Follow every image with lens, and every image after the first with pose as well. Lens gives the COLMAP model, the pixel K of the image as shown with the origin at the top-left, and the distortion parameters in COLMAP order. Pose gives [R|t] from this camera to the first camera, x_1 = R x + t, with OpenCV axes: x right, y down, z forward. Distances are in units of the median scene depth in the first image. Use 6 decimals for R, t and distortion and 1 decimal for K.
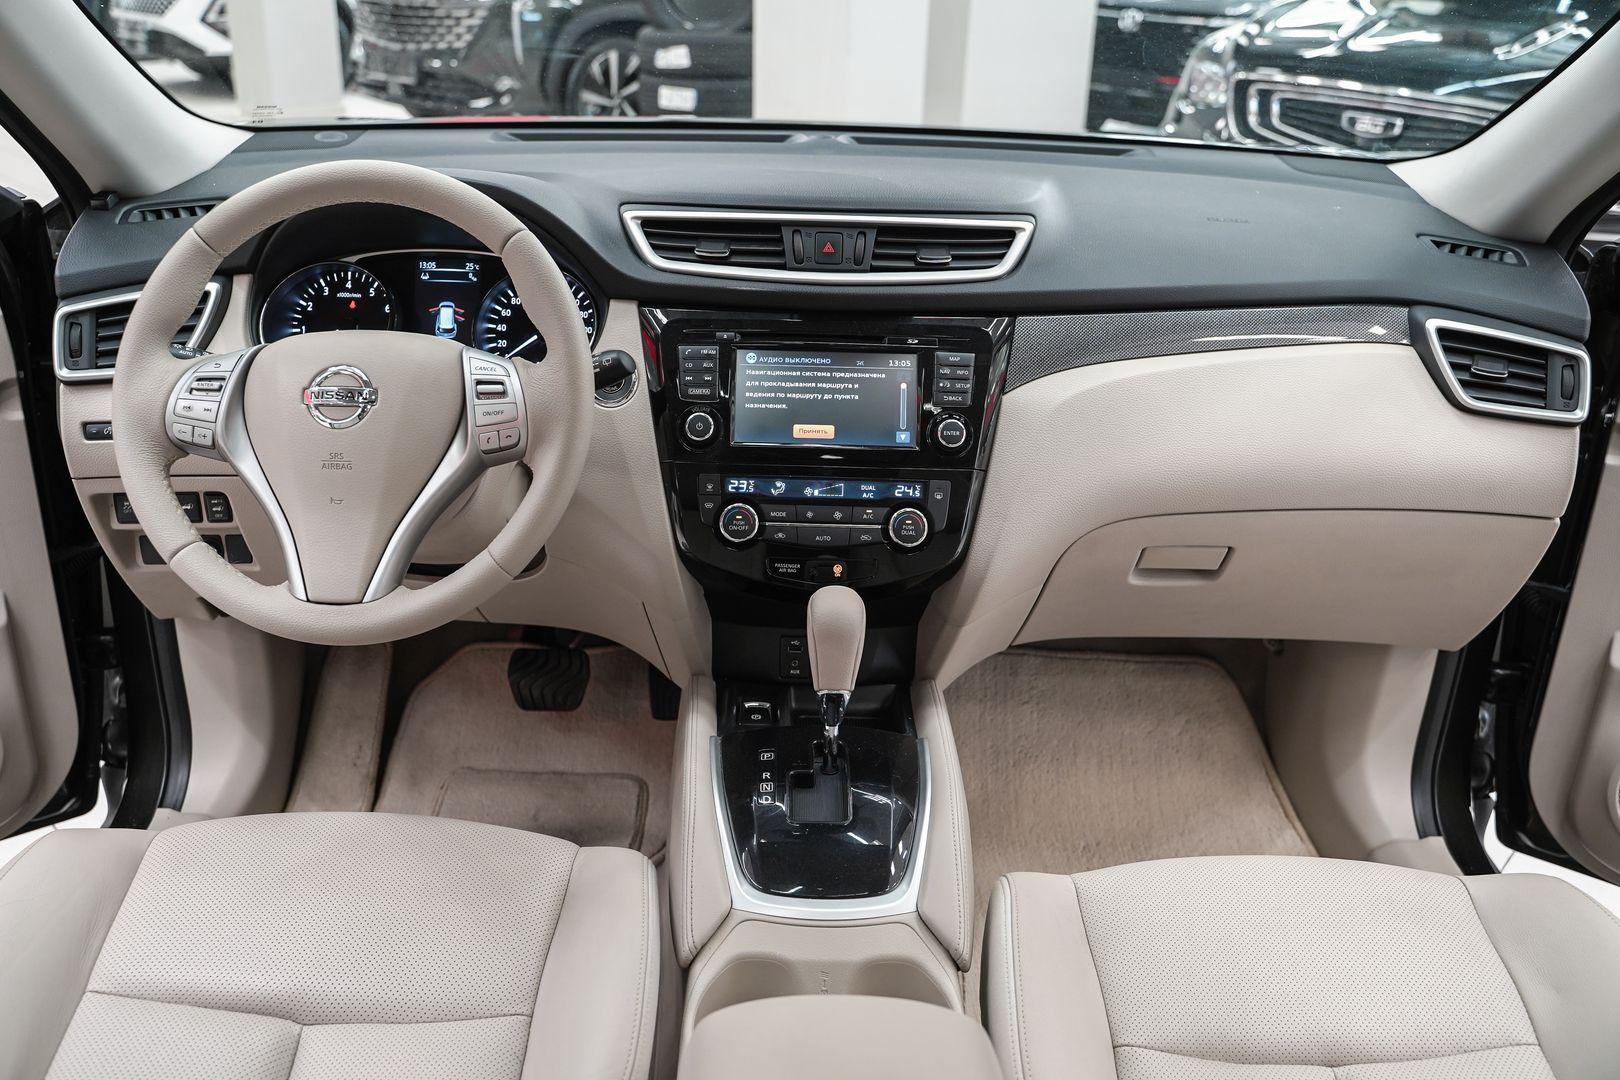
lens RADIAL K [[1333.2, 0, 795.0], [0, 1333.2, 541.2], [0, 0, 1]] dist [-0.119915, 0.086717]
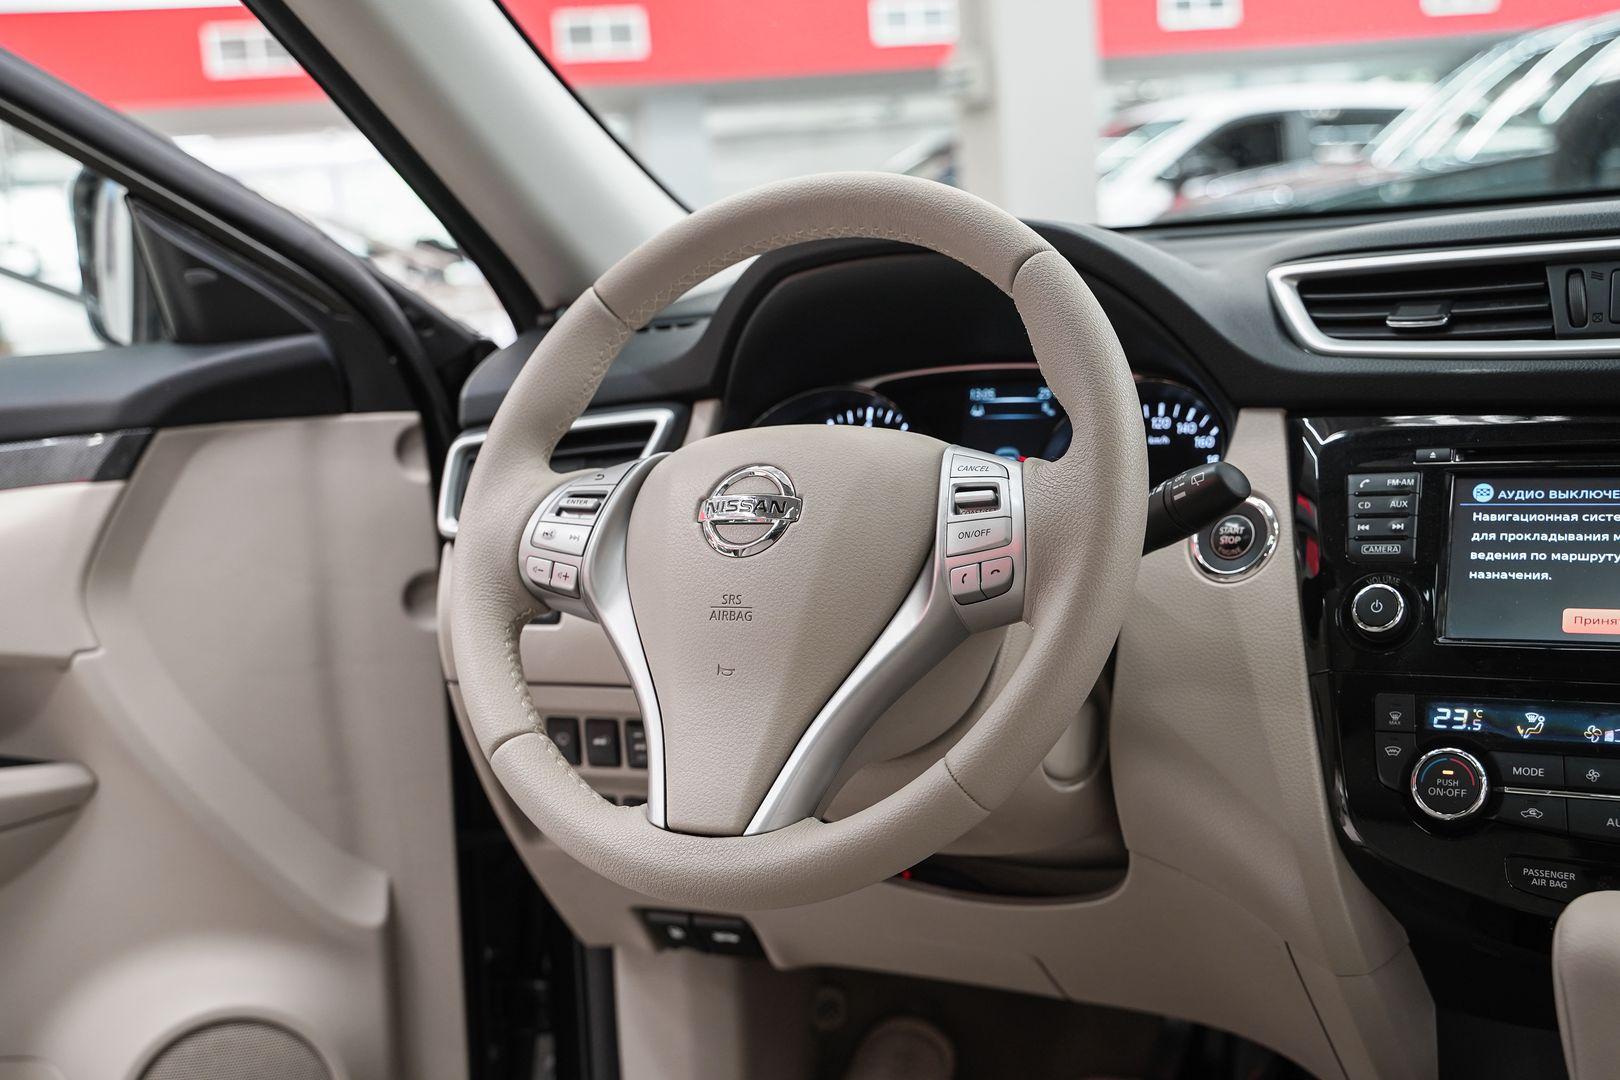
lens RADIAL K [[1977.2, 0, 752.3], [0, 1977.2, 494.9], [0, 0, 1]] dist [0.007822, 0.041697]
pose [[0.868516, -0.030777, -0.494705, 0.110897], [-0.112877, 0.959565, -0.257865, 0.110207], [0.482638, 0.279801, 0.829923, 0.168634]]
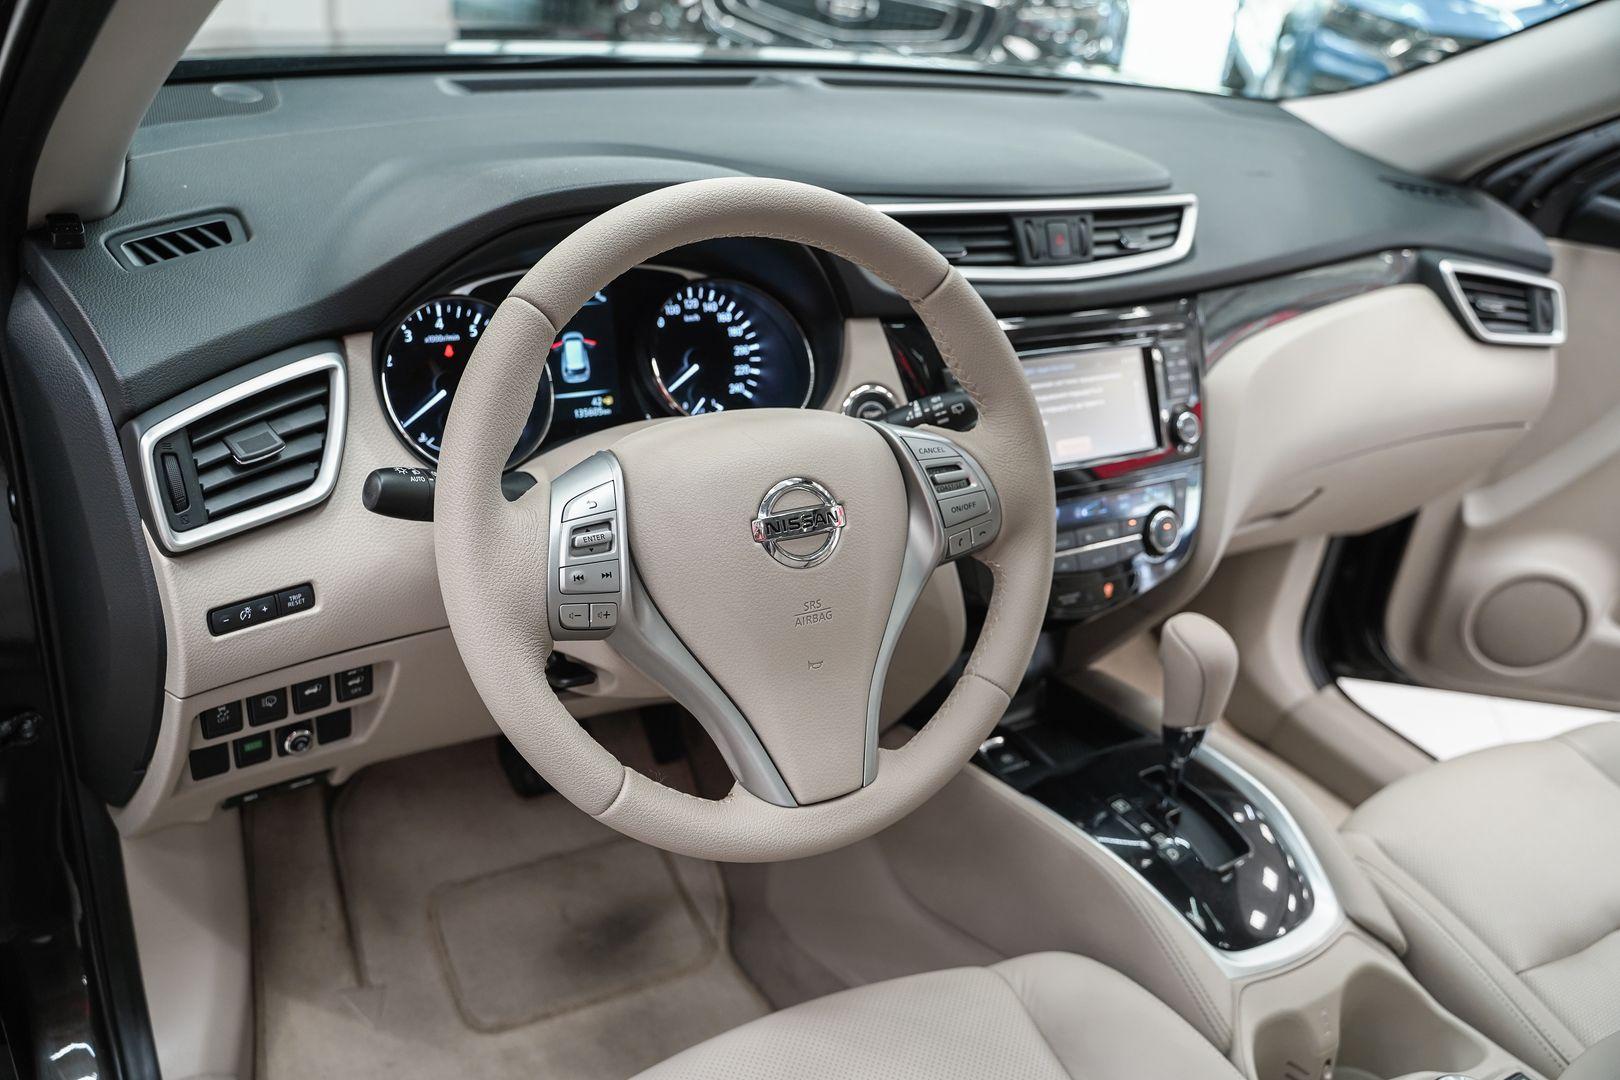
lens RADIAL K [[1310.0, 0, 810.0], [0, 1310.0, 540.0], [0, 0, 1]] dist [-0.125819, 0.100818]
pose [[0.850873, -0.185193, 0.491650, -0.583804], [0.130821, 0.981021, 0.143121, -0.169700], [-0.508824, -0.057460, 0.858951, 0.325253]]
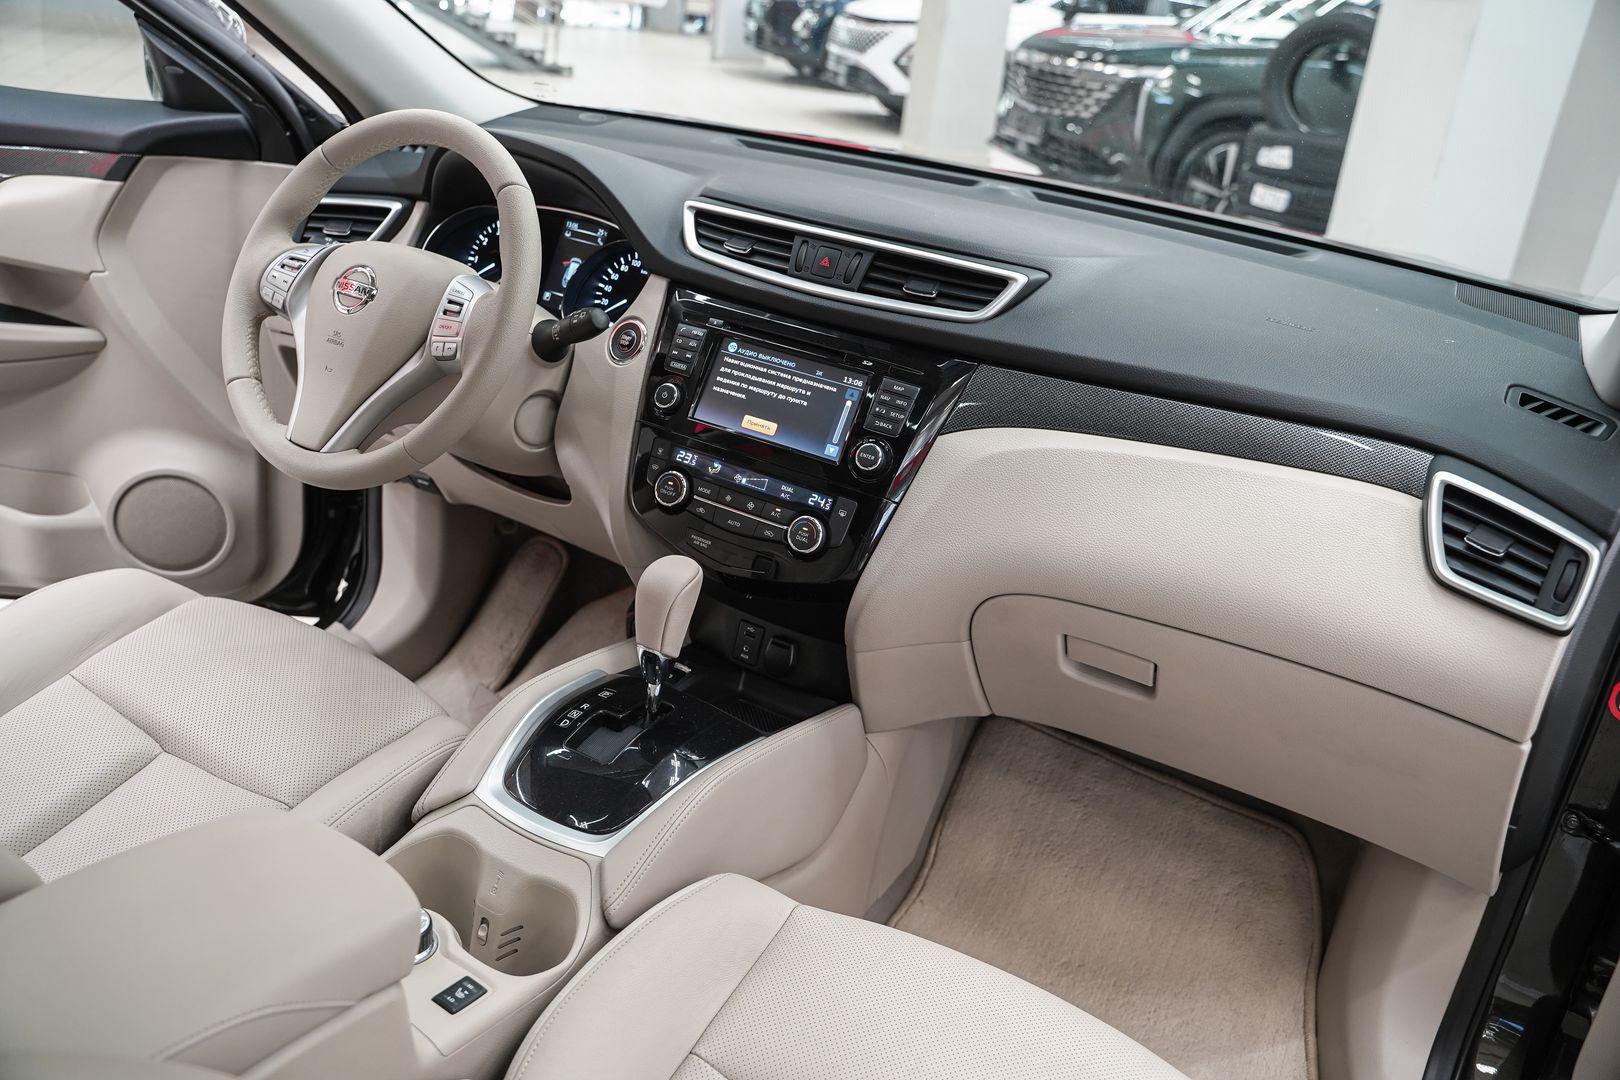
lens RADIAL K [[1310.0, 0, 810.0], [0, 1310.0, 540.0], [0, 0, 1]] dist [-0.125819, 0.100818]
pose [[0.861919, 0.267612, -0.430673, 0.518955], [-0.290534, 0.956775, 0.013066, -0.020336], [0.415554, 0.113863, 0.902414, 0.088638]]
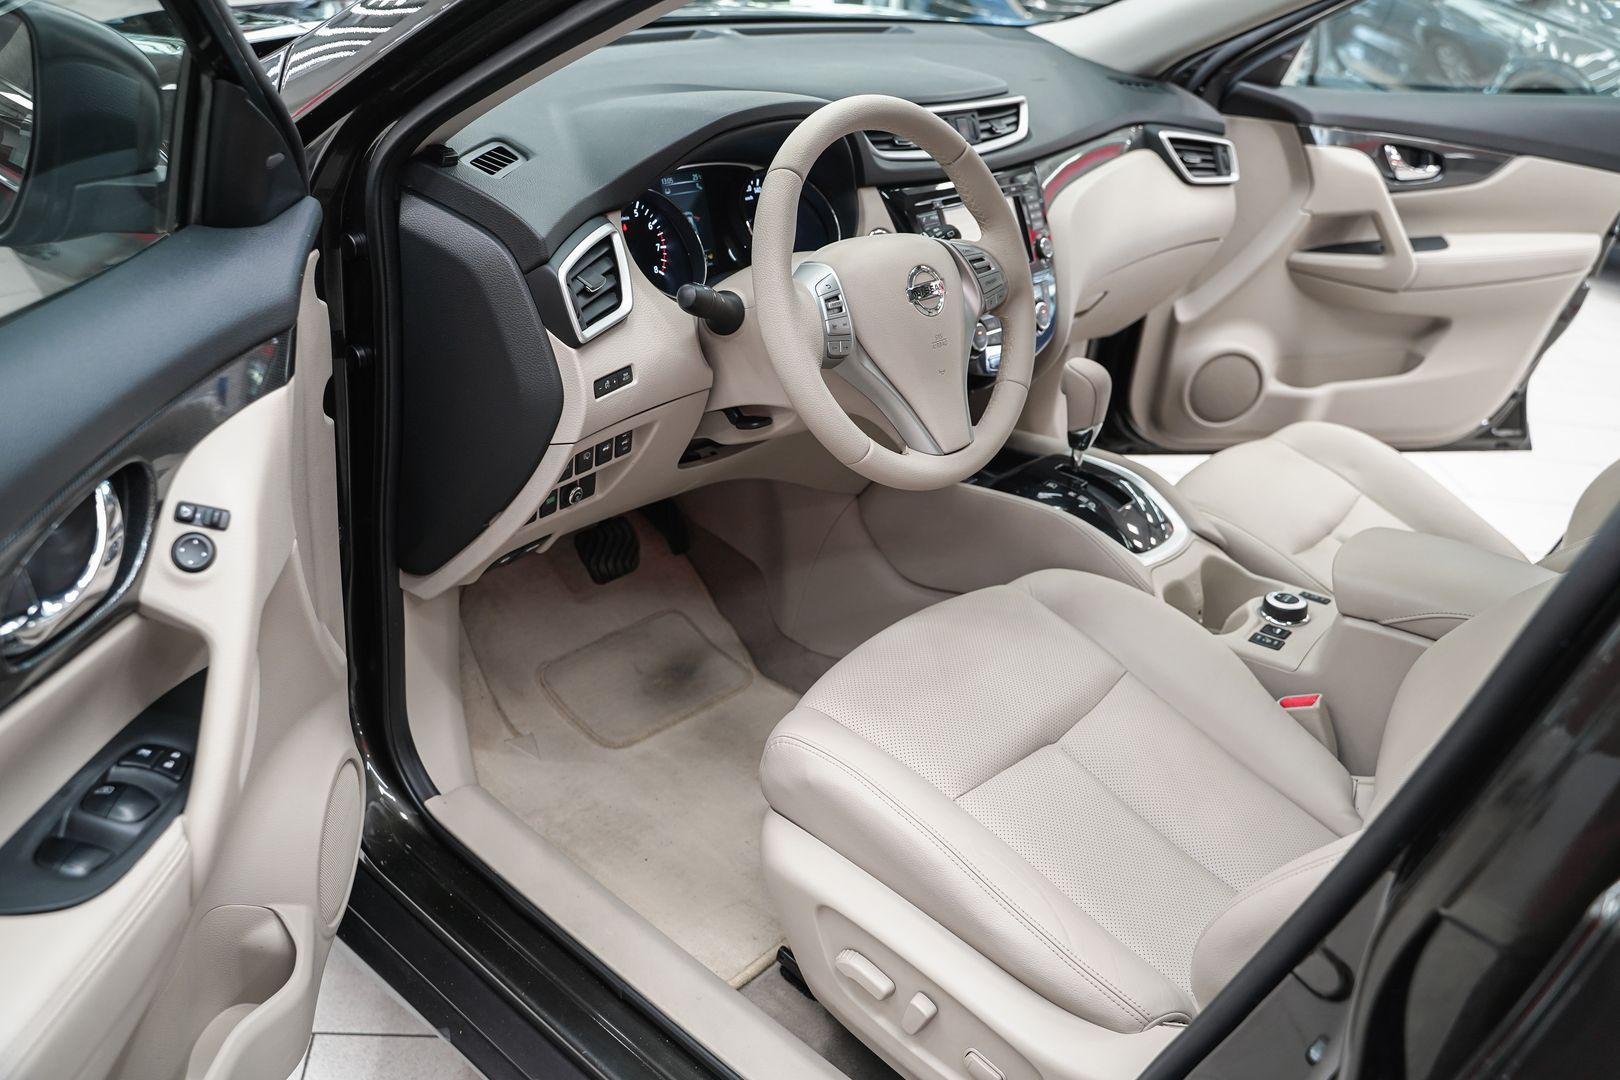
lens RADIAL K [[1310.0, 0, 810.0], [0, 1310.0, 540.0], [0, 0, 1]] dist [-0.125819, 0.100818]
pose [[0.655384, -0.324550, 0.682011, -1.129022], [0.223980, 0.945868, 0.234877, -0.169168], [-0.721322, -0.001178, 0.692599, 0.188359]]
